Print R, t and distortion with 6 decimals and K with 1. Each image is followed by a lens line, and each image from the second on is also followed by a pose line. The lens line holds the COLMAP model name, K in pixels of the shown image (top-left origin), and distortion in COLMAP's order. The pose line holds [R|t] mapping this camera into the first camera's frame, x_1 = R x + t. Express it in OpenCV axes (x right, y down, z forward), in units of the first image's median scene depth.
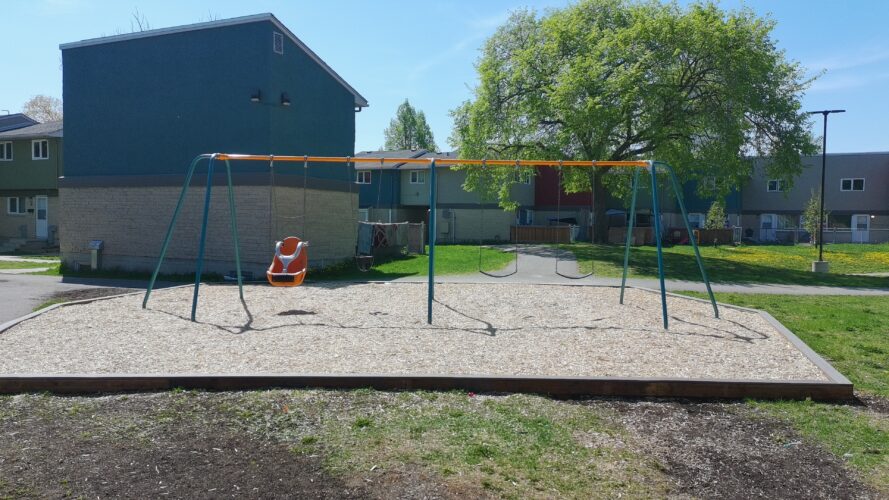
lens RADIAL K [[684.2, 0, 445.9], [0, 684.2, 249.8], [0, 0, 1]] dist [0.024271, -0.007329]
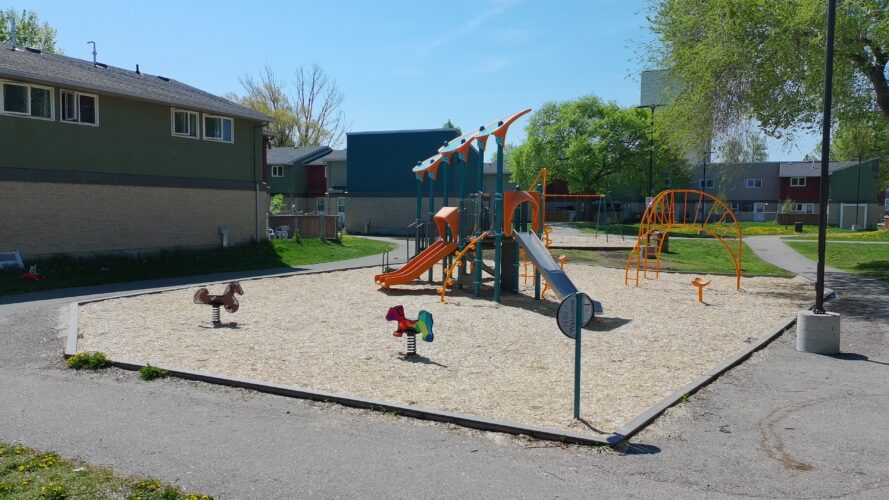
lens RADIAL K [[684.2, 0, 443.0], [0, 684.2, 249.7], [0, 0, 1]] dist [0.024271, -0.007329]
pose [[0.999913, -0.005655, 0.011951, -0.166347], [0.005362, 0.999687, 0.024418, 0.016583], [-0.012085, -0.024352, 0.999630, -0.733884]]
